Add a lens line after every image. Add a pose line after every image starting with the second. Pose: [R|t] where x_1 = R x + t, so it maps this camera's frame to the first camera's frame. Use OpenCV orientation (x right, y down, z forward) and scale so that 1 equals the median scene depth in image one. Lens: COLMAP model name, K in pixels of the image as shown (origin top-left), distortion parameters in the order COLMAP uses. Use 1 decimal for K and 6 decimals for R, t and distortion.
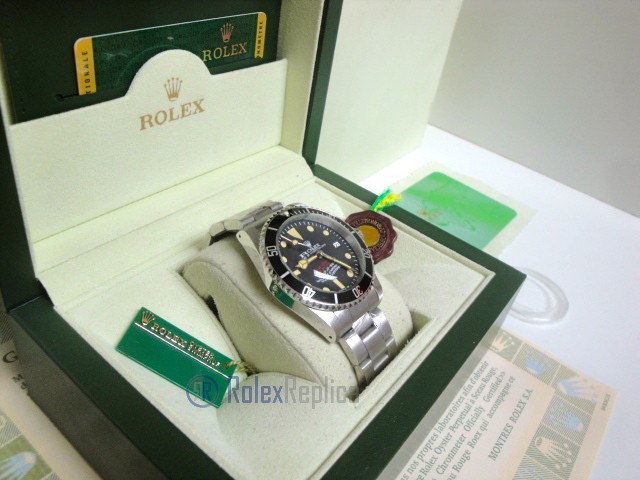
lens RADIAL K [[528.3, 0, 324.8], [0, 528.3, 235.2], [0, 0, 1]] dist [-0.163750, 0.126978]
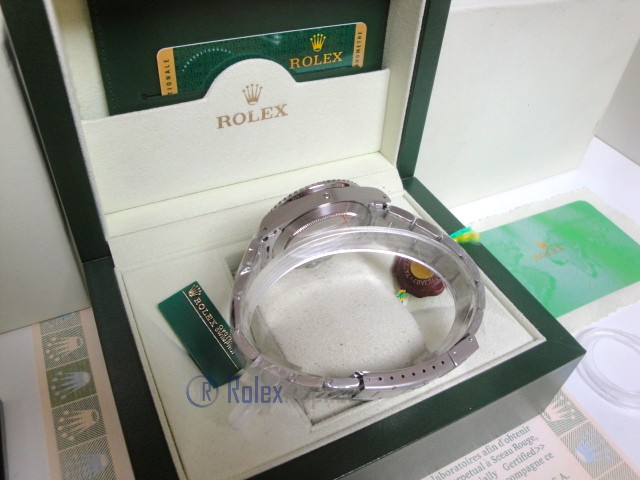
lens RADIAL K [[528.3, 0, 323.7], [0, 528.3, 233.8], [0, 0, 1]] dist [-0.163750, 0.126978]
pose [[0.899219, 0.213619, -0.381801, 0.301069], [-0.190805, 0.976809, 0.097145, -0.124150], [0.393698, -0.014505, 0.919125, 0.046890]]
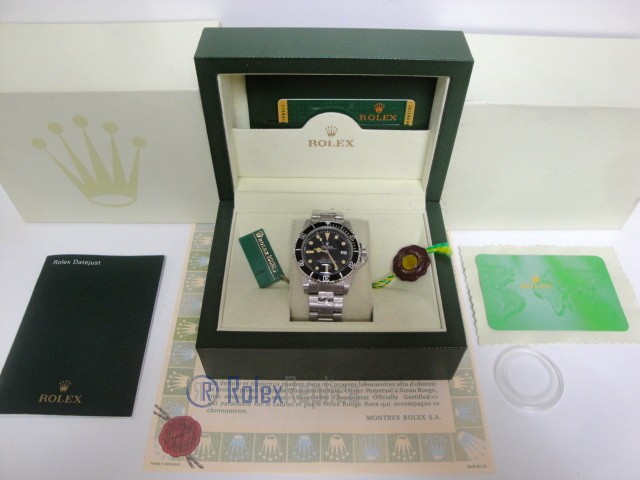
lens RADIAL K [[528.3, 0, 322.3], [0, 528.3, 233.7], [0, 0, 1]] dist [-0.163750, 0.126978]
pose [[0.601153, 0.496536, -0.626153, 0.946005], [-0.391685, 0.866045, 0.310723, -0.498655], [0.696562, 0.058463, 0.715111, -0.288911]]
